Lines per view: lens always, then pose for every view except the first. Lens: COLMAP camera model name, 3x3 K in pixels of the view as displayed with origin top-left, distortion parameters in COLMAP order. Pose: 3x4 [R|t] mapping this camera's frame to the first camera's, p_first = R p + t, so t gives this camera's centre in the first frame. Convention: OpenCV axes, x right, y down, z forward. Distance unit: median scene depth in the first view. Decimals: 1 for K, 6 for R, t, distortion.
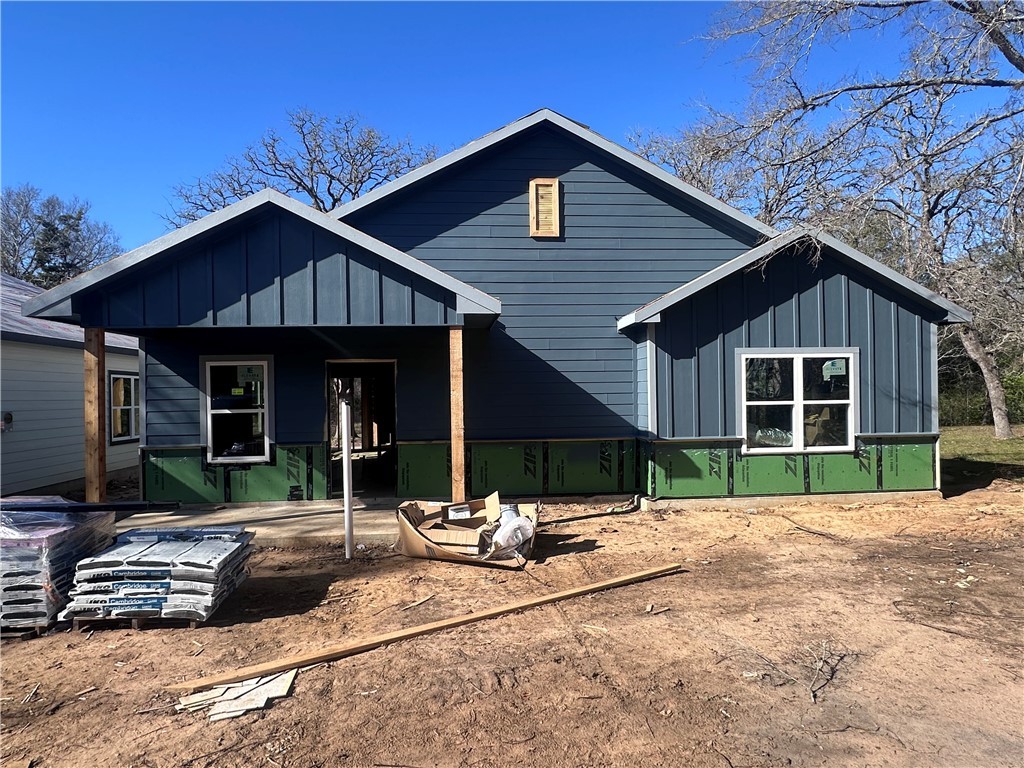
lens RADIAL K [[595.1, 0, 510.7], [0, 595.1, 381.8], [0, 0, 1]] dist [-0.017577, 0.000891]
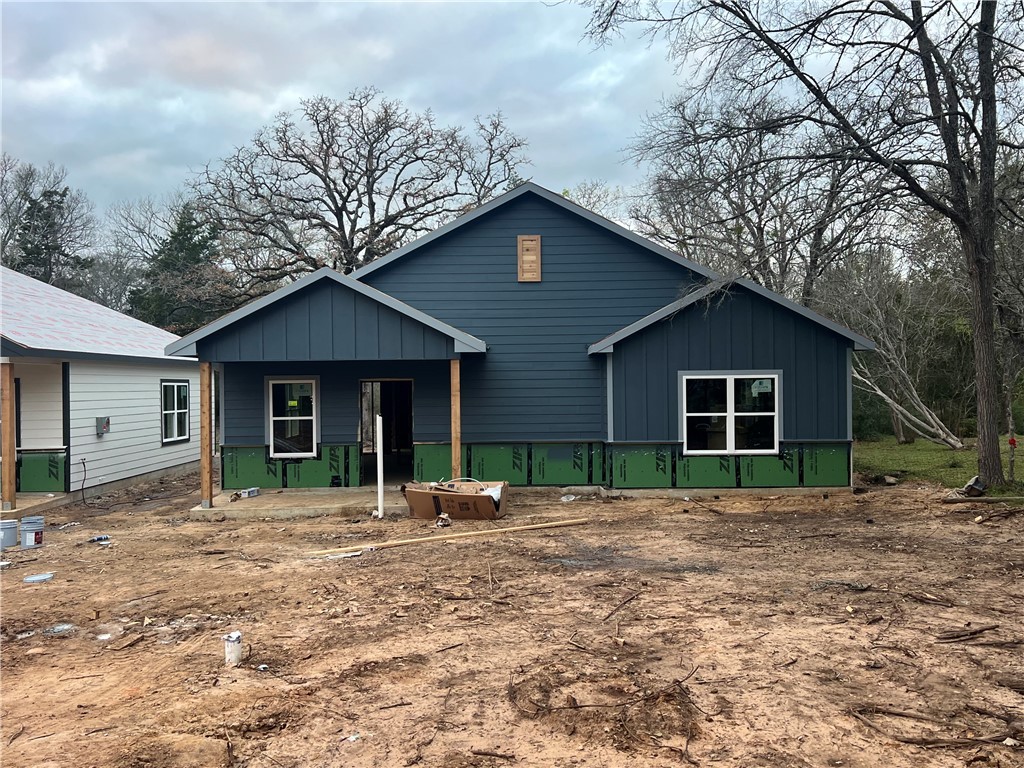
lens RADIAL K [[839.2, 0, 512.5], [0, 839.2, 386.7], [0, 0, 1]] dist [0.030096, -0.004274]
pose [[0.996980, 0.004002, -0.077554, 0.163841], [-0.002166, 0.999716, 0.023749, -0.063928], [0.077627, -0.023509, 0.996705, -0.797781]]
